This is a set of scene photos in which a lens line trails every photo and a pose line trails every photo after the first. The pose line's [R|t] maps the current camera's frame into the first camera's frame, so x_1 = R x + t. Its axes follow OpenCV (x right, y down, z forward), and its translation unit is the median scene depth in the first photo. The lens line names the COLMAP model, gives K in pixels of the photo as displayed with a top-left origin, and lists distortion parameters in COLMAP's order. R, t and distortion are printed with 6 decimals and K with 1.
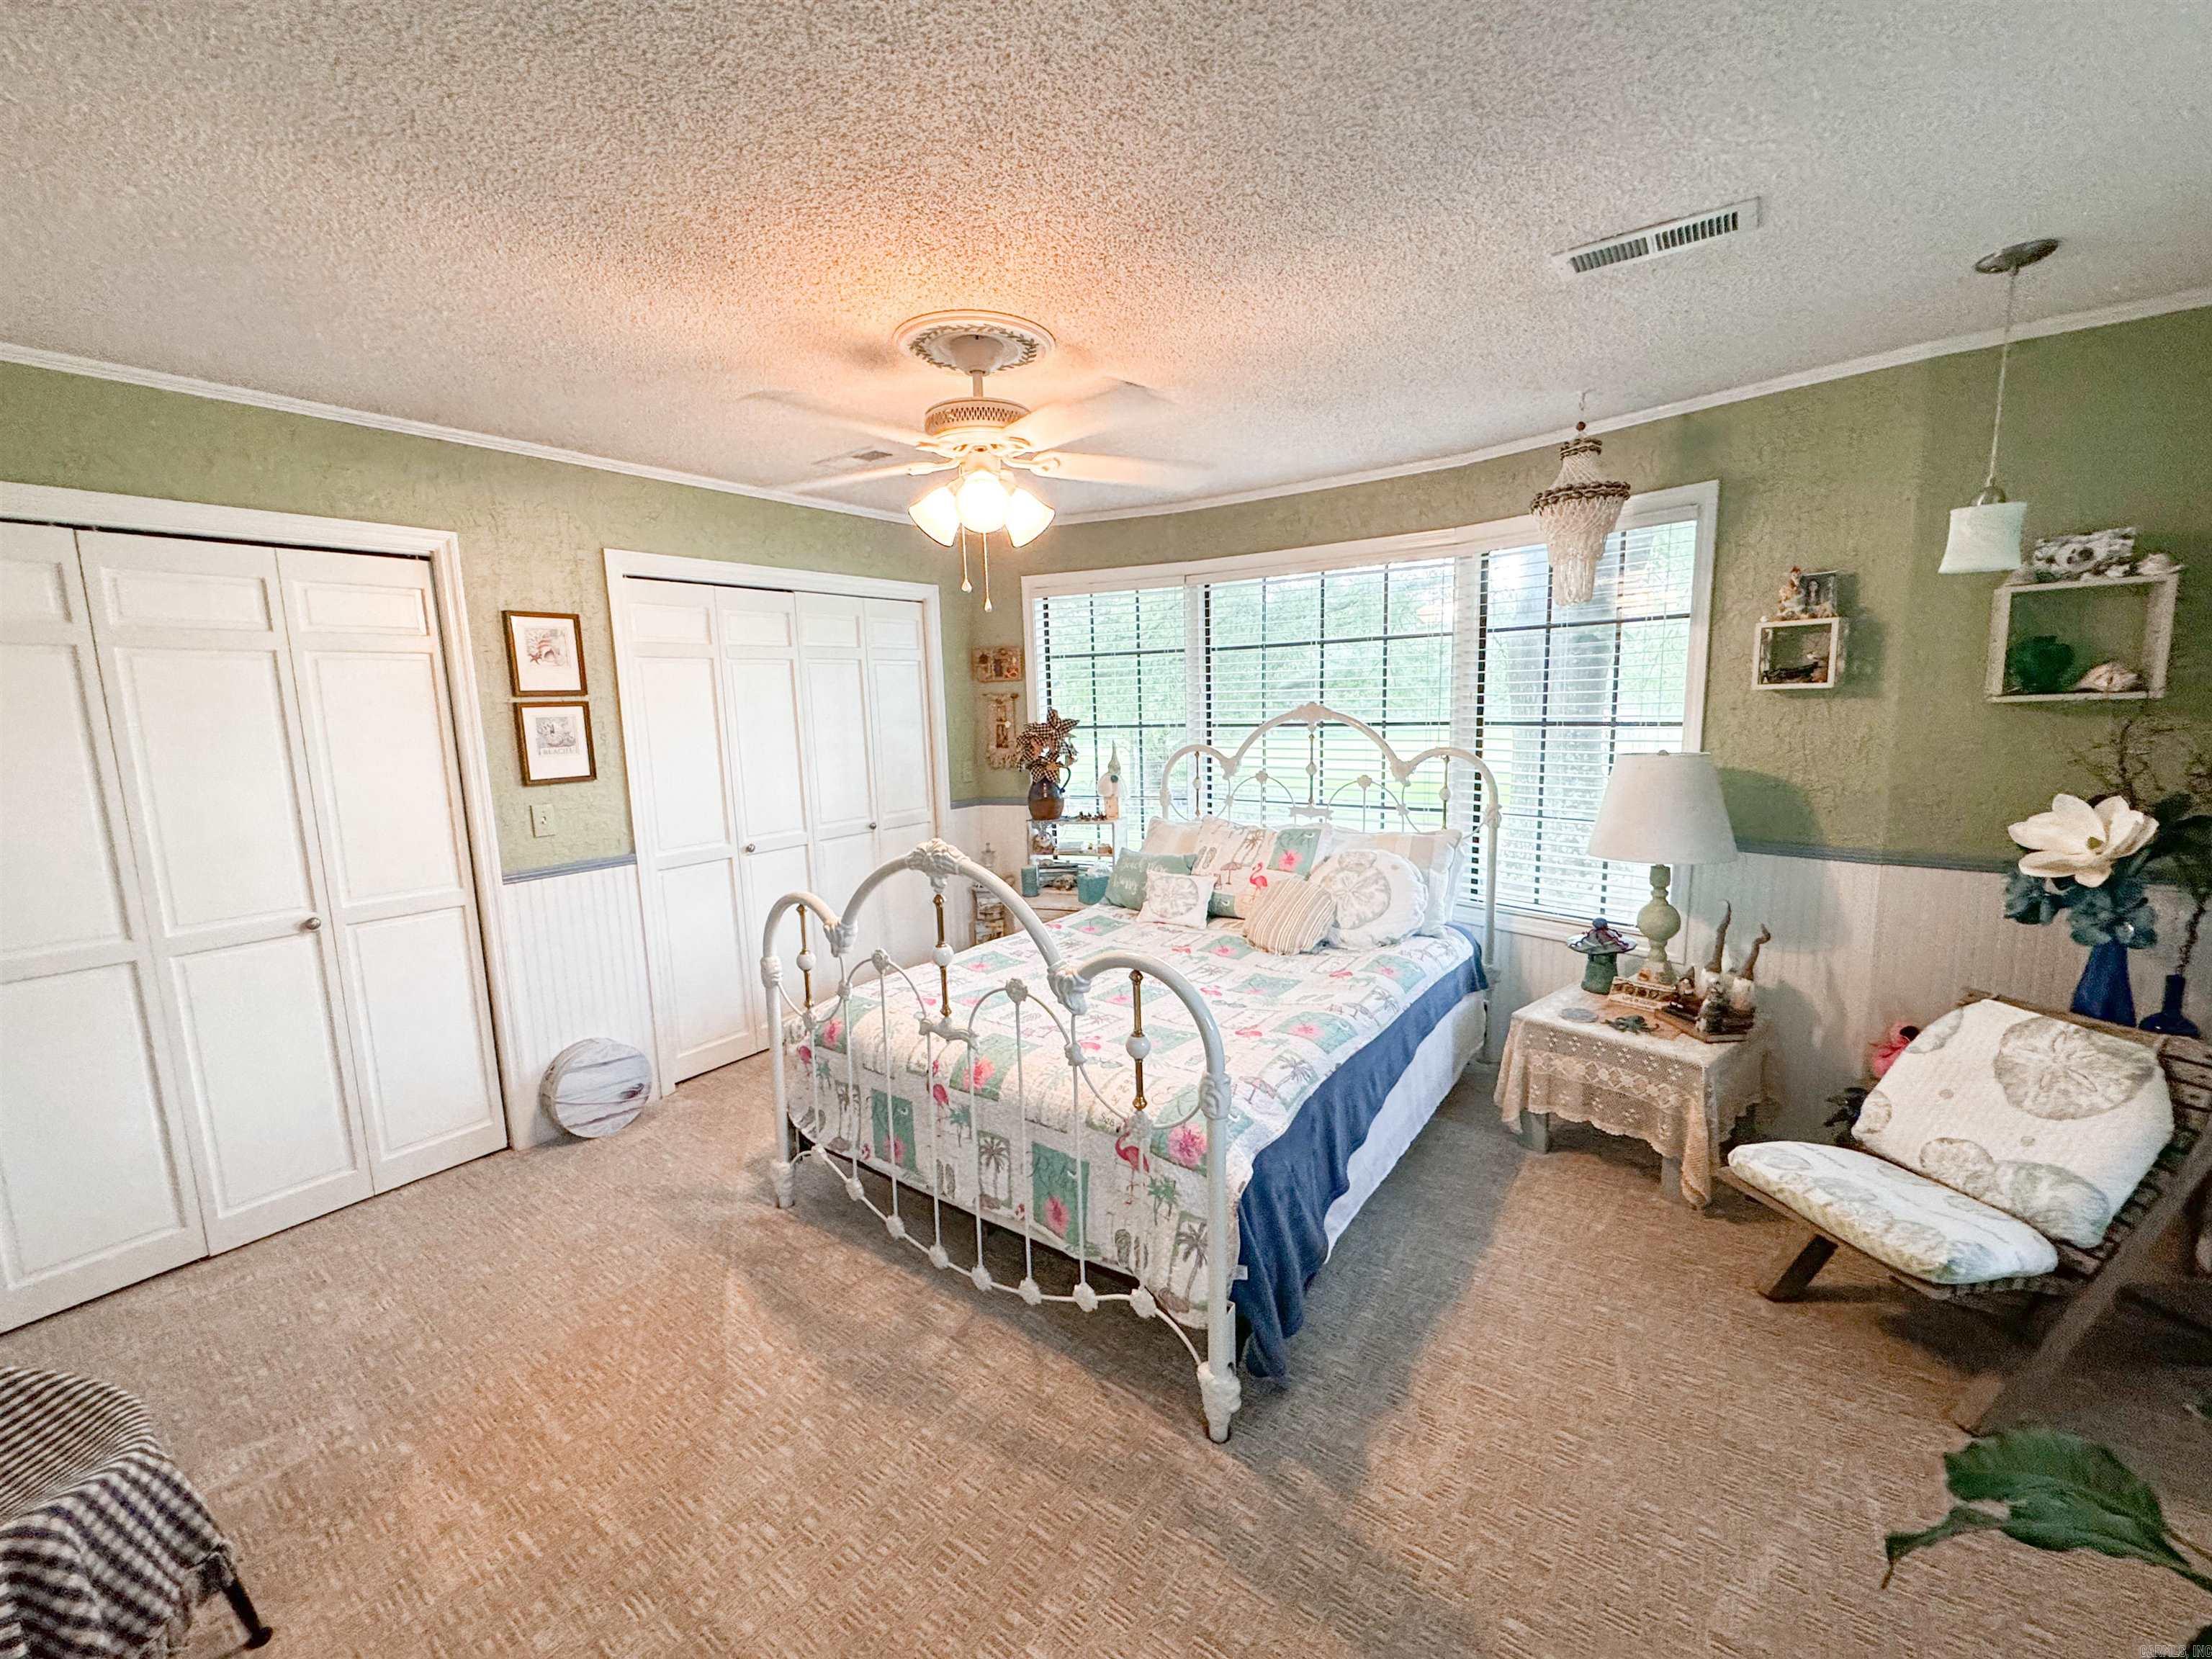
lens RADIAL K [[884.7, 0, 1108.8], [0, 884.7, 831.0], [0, 0, 1]] dist [-0.000531, 0.000045]
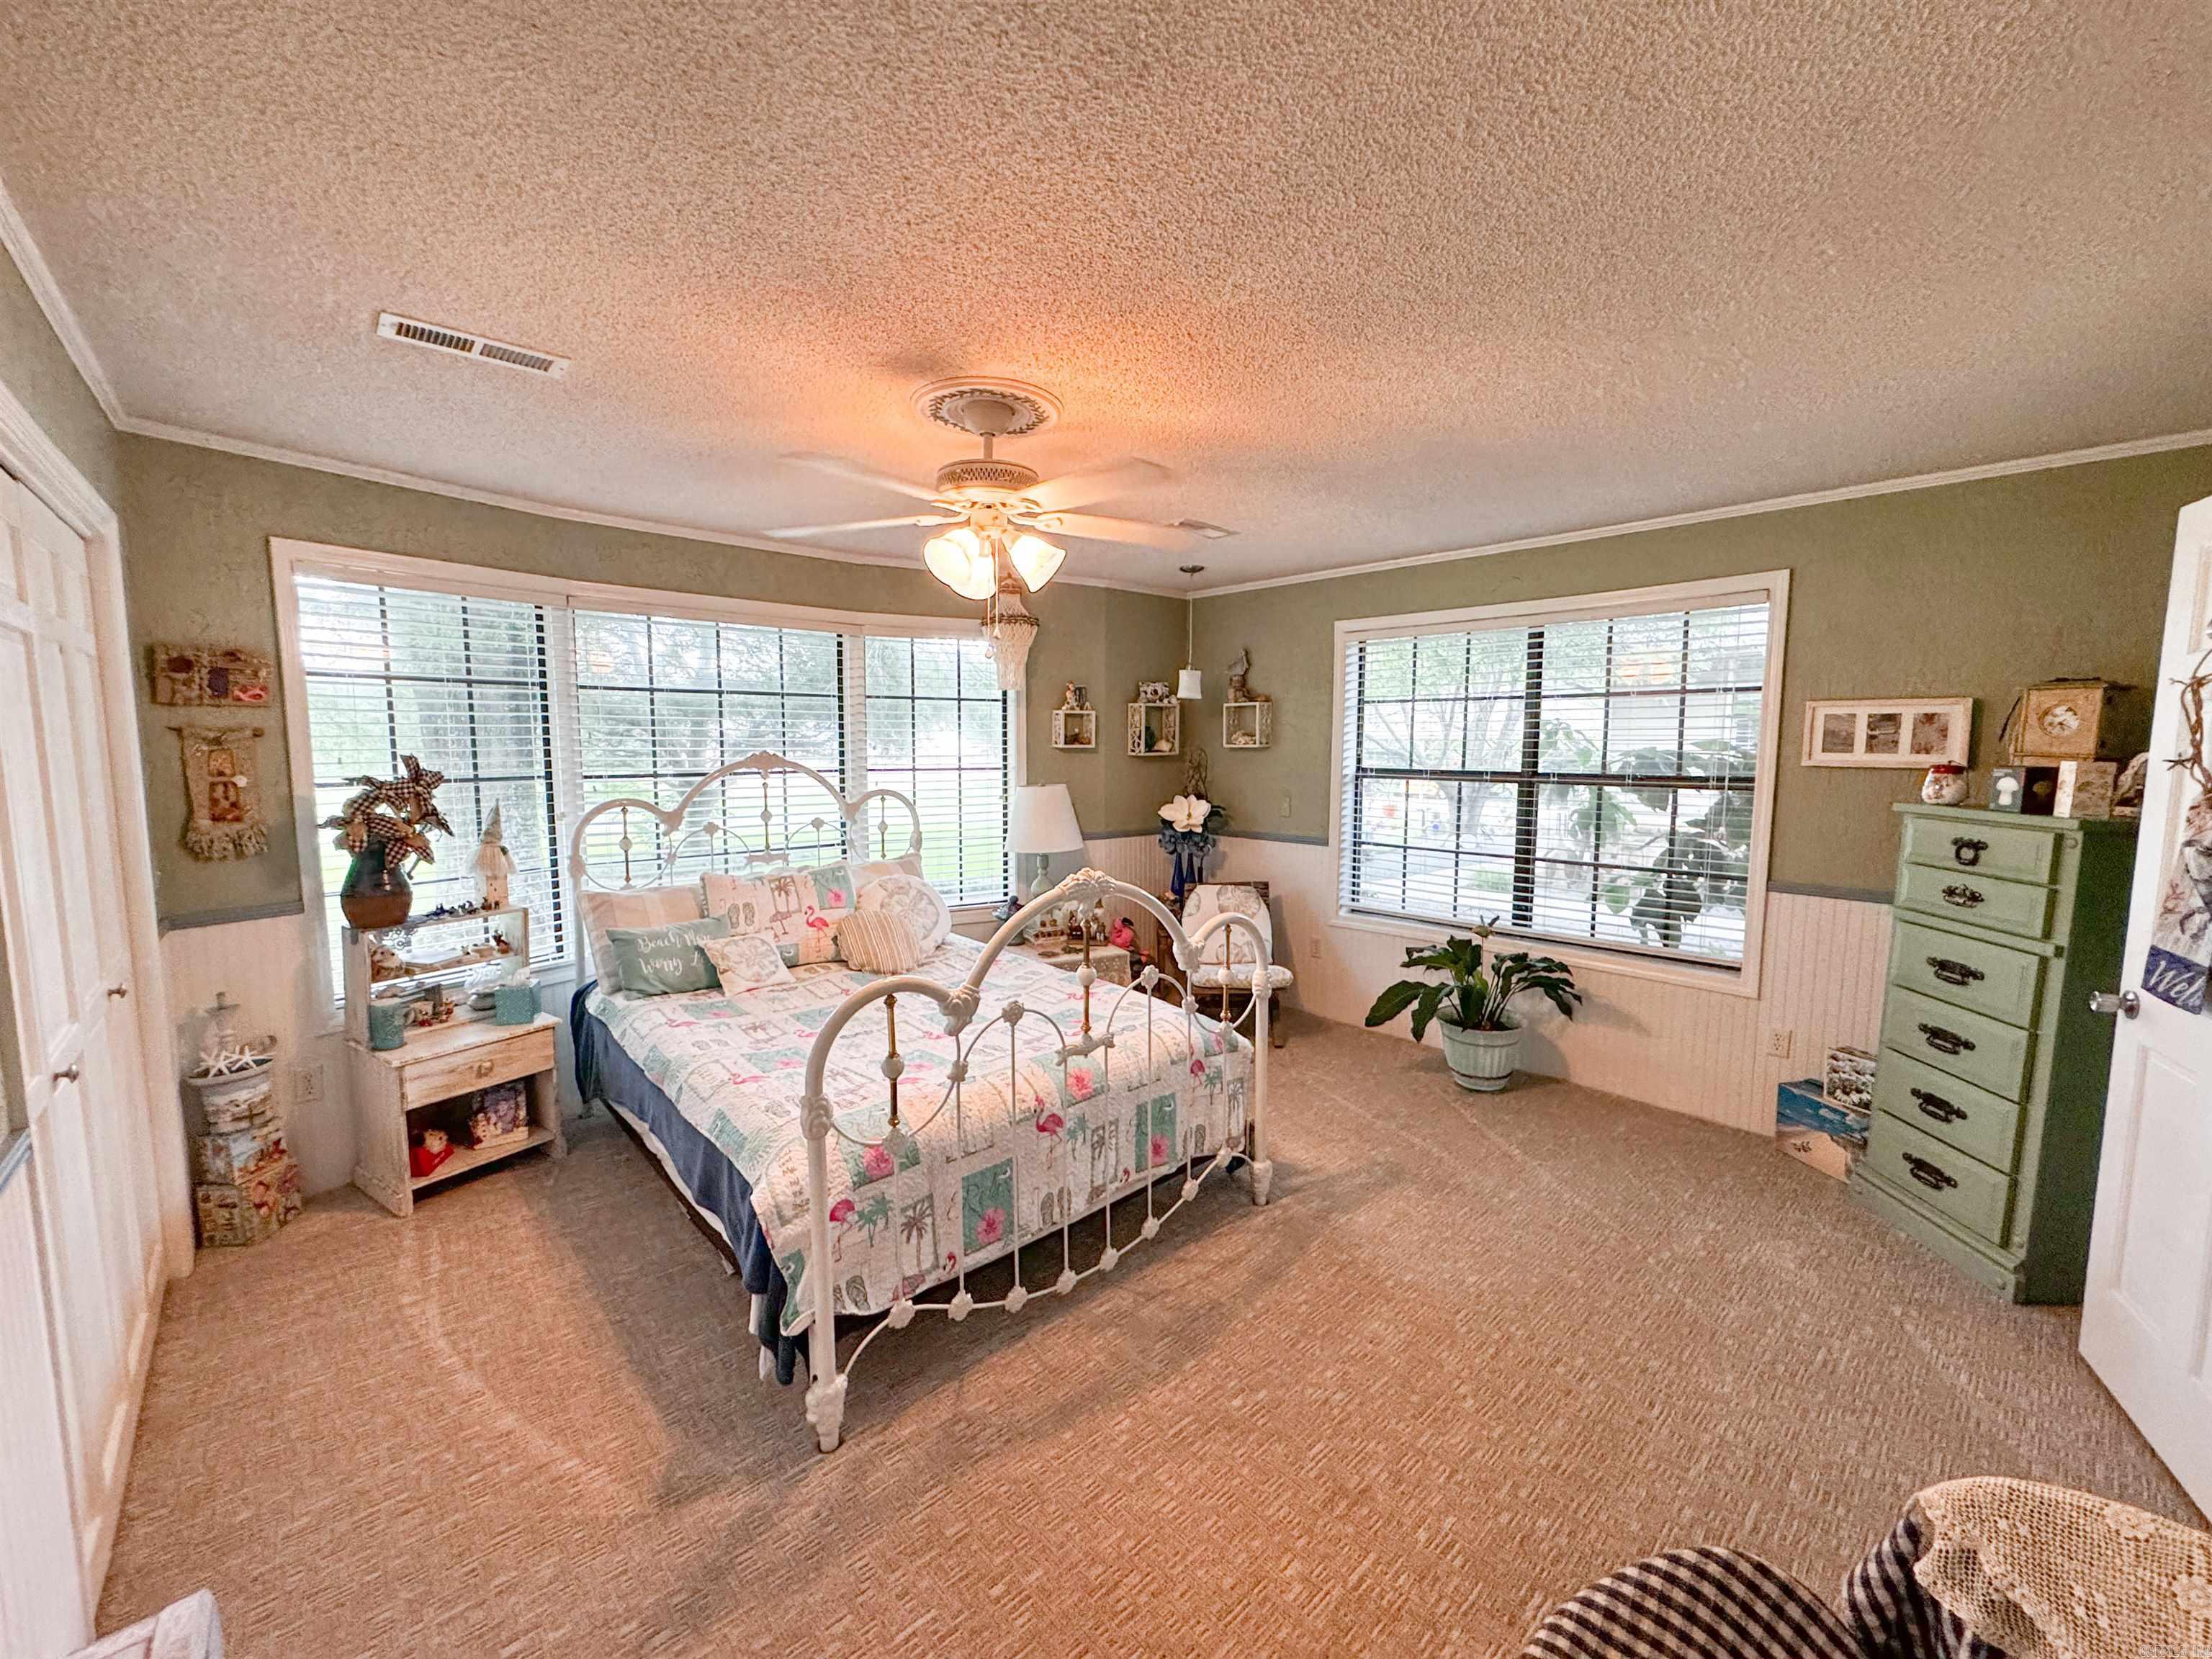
lens RADIAL K [[884.7, 0, 1102.6], [0, 884.7, 829.4], [0, 0, 1]] dist [-0.000531, 0.000045]
pose [[0.195195, -0.070056, 0.978259, -0.720954], [0.136529, 0.989675, 0.043632, -0.047742], [-0.971215, 0.125044, 0.202745, 0.431622]]
